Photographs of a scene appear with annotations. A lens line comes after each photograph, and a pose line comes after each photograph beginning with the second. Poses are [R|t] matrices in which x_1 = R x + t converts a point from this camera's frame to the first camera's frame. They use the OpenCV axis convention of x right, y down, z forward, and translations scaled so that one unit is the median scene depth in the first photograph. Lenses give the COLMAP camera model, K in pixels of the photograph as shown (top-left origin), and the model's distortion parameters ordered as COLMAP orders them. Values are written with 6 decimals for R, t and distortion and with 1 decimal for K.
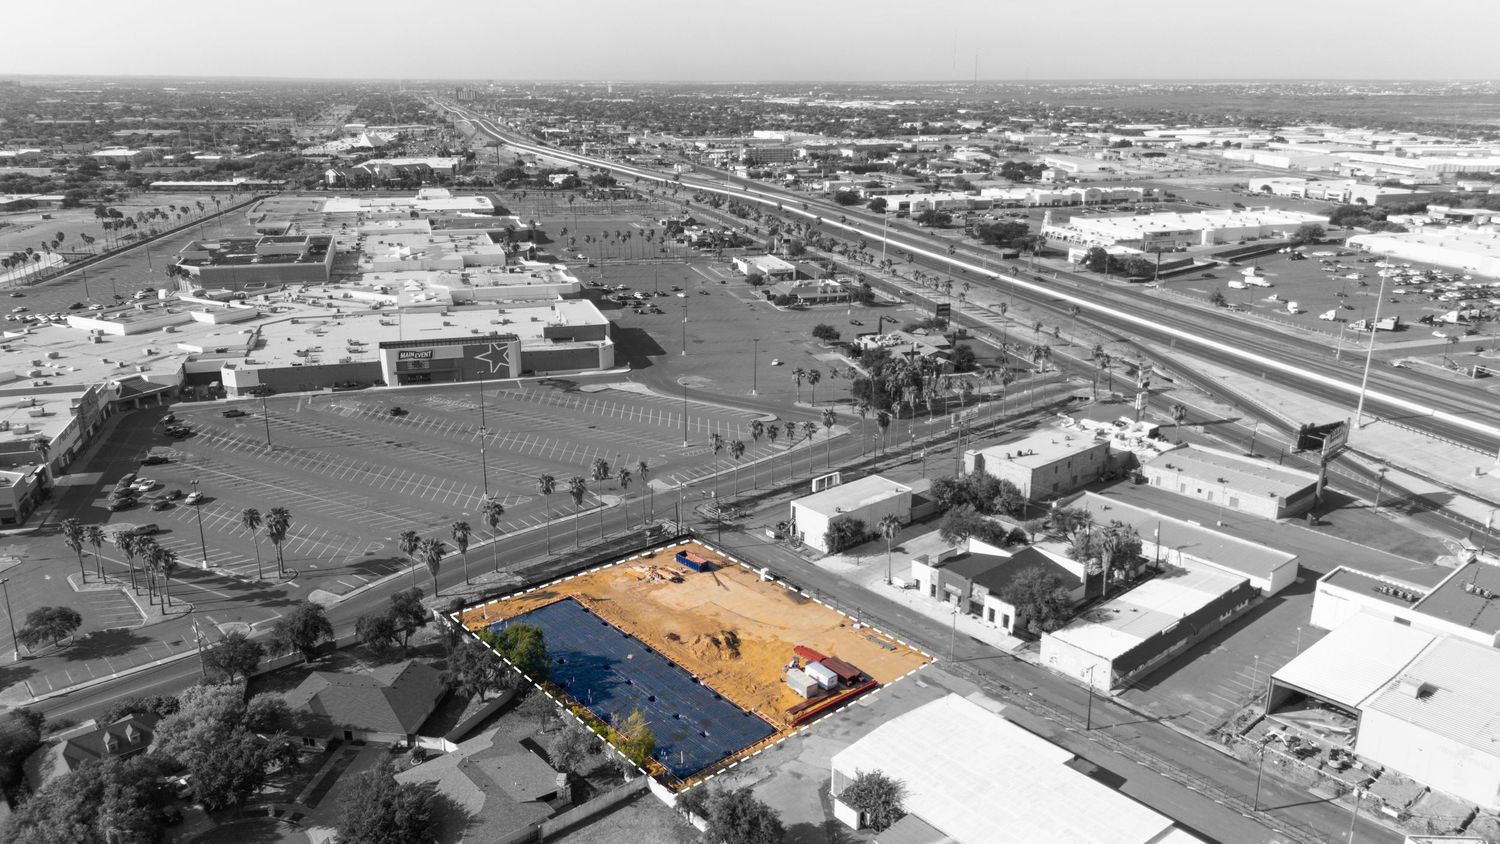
lens RADIAL K [[1090.7, 0, 742.8], [0, 1090.7, 421.0], [0, 0, 1]] dist [0.077411, -0.073290]
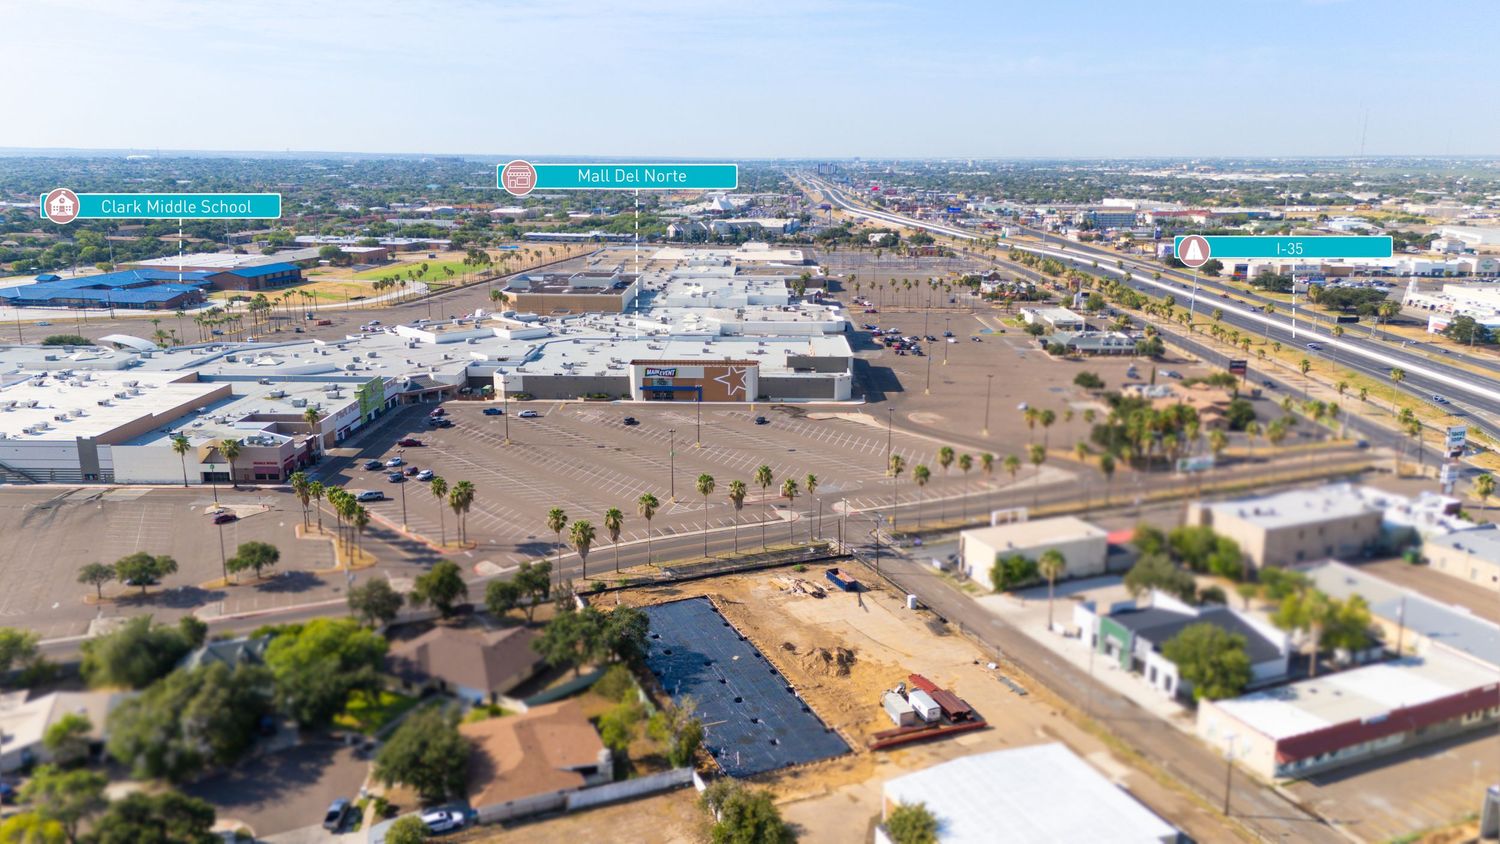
lens RADIAL K [[1090.7, 0, 747.5], [0, 1090.7, 419.6], [0, 0, 1]] dist [0.077411, -0.073290]
pose [[0.950805, 0.074646, -0.300664, 0.145087], [-0.094396, 0.994192, -0.051686, 0.045563], [0.295060, 0.077525, 0.952329, 0.060616]]
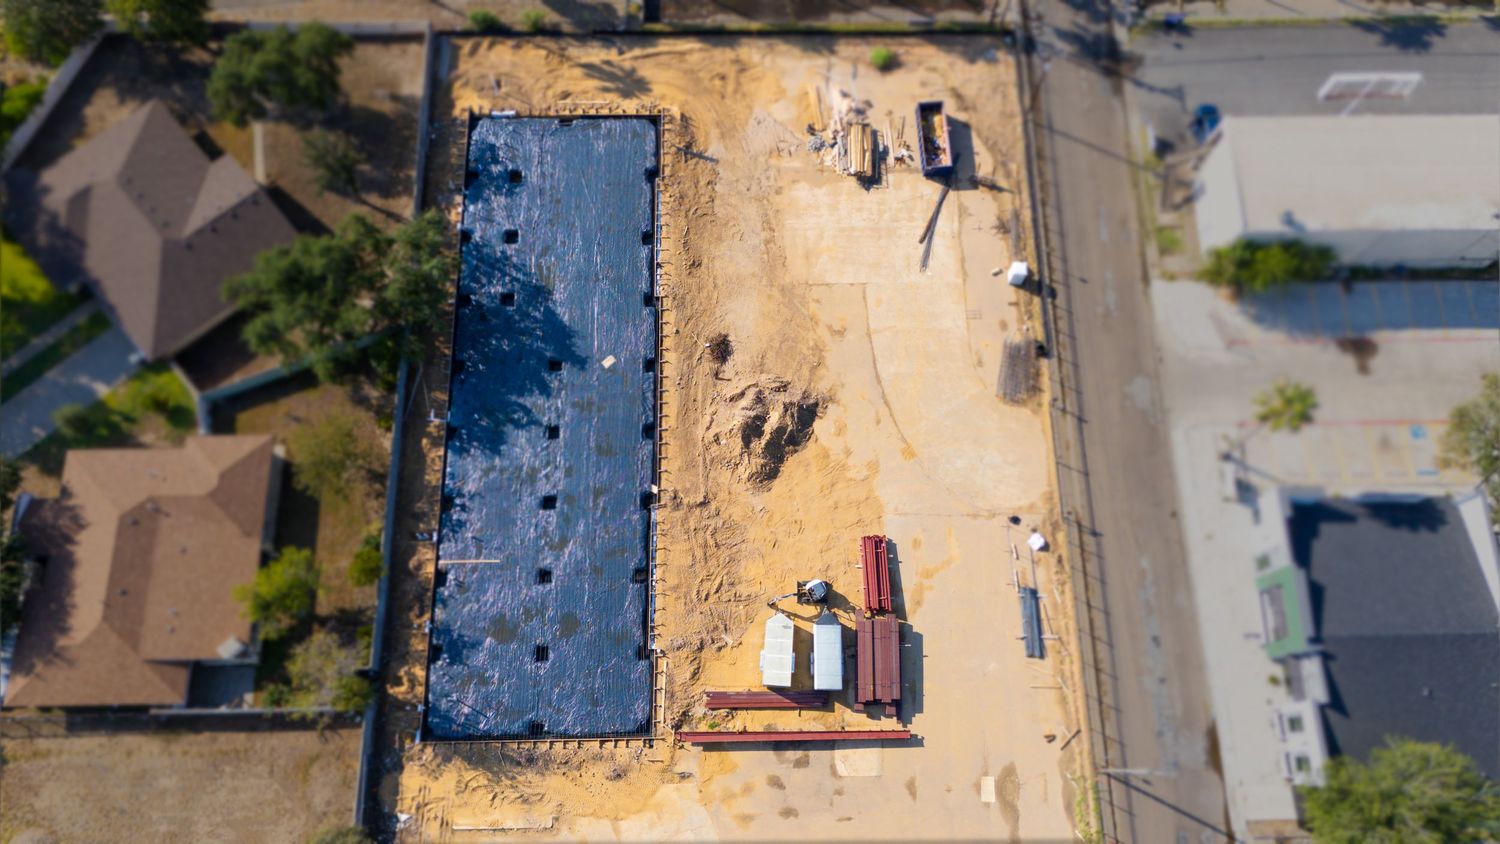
lens RADIAL K [[1090.7, 0, 743.2], [0, 1090.7, 415.3], [0, 0, 1]] dist [0.077411, -0.073290]
pose [[0.768611, 0.610805, -0.190141, 0.053602], [-0.200387, 0.512150, 0.835193, -0.188812], [0.607521, -0.603837, 0.516042, 0.603665]]
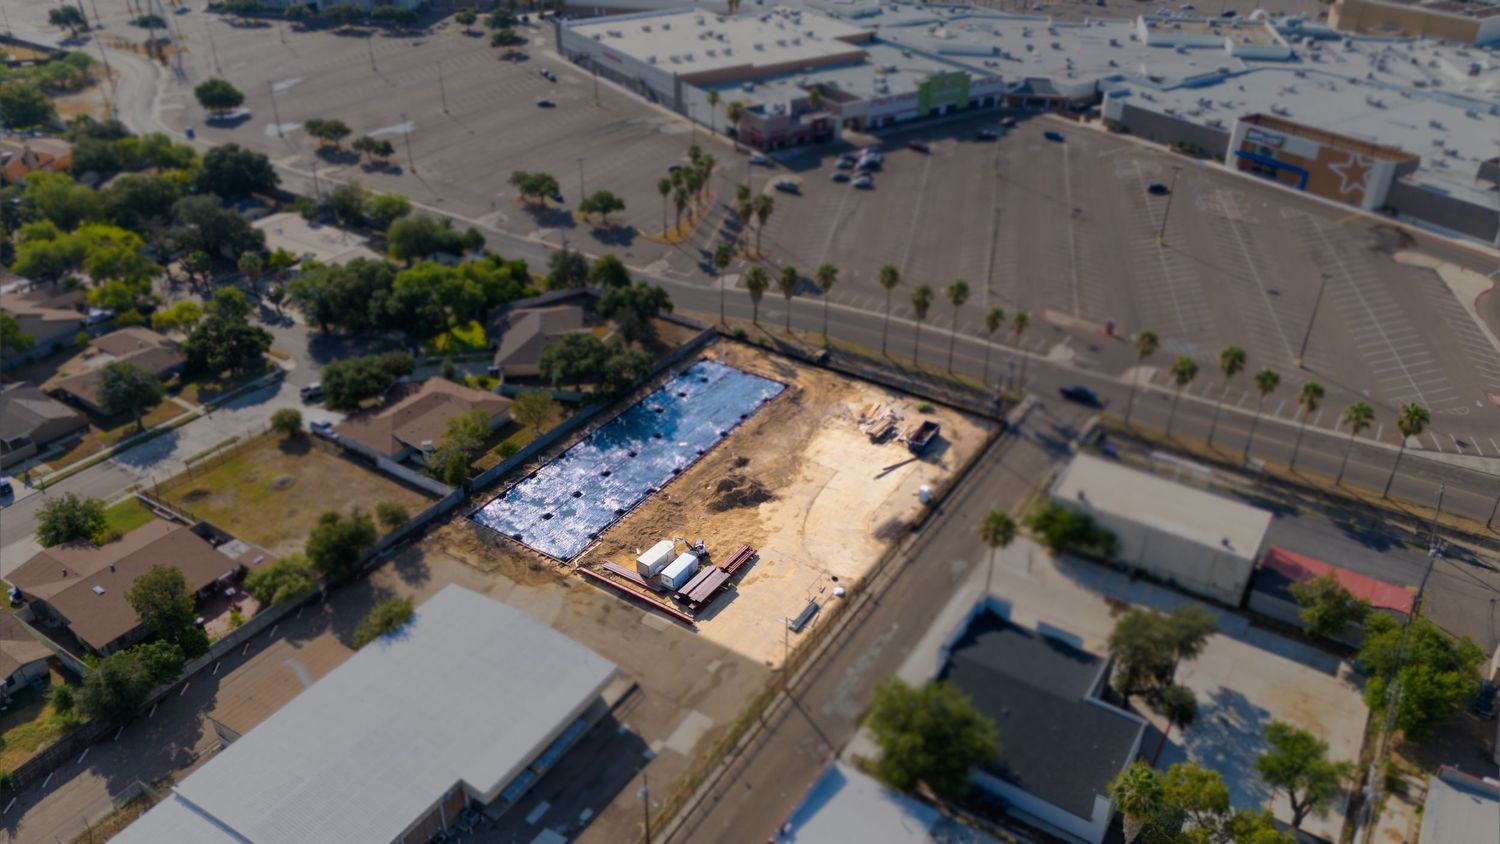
lens RADIAL K [[1090.7, 0, 749.5], [0, 1090.7, 425.2], [0, 0, 1]] dist [0.077411, -0.073290]
pose [[0.283075, 0.503123, -0.816539, 0.538078], [-0.293784, 0.855923, 0.425543, -0.171086], [0.912995, 0.119426, 0.390100, 0.555016]]
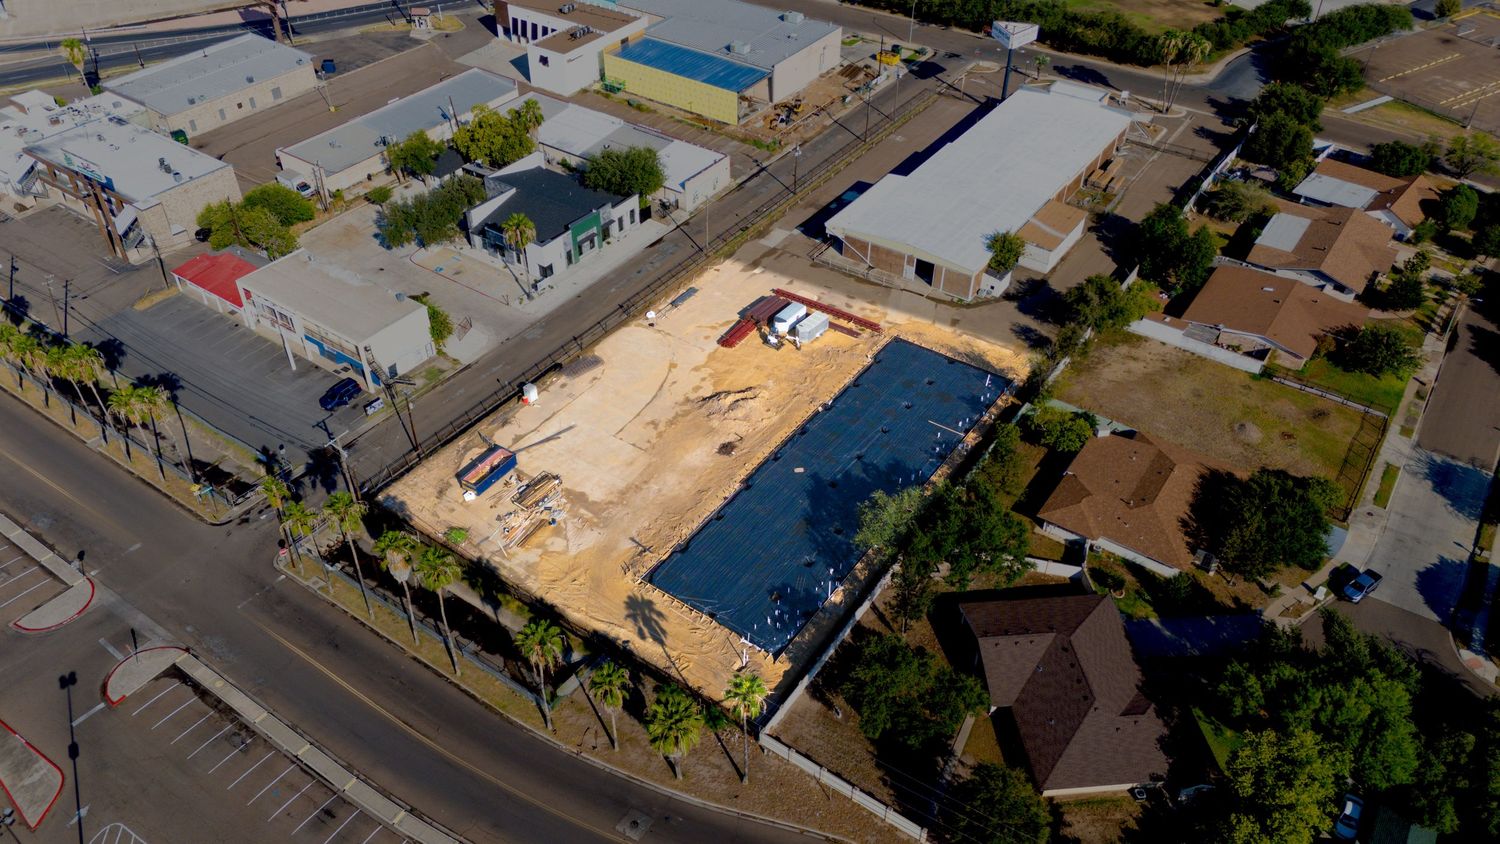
lens RADIAL K [[1090.7, 0, 744.6], [0, 1090.7, 422.6], [0, 0, 1]] dist [0.077411, -0.073290]
pose [[-0.250202, -0.620462, 0.743253, -0.504998], [0.274345, 0.690773, 0.669005, -0.253926], [-0.928512, 0.371294, -0.002612, 0.827863]]
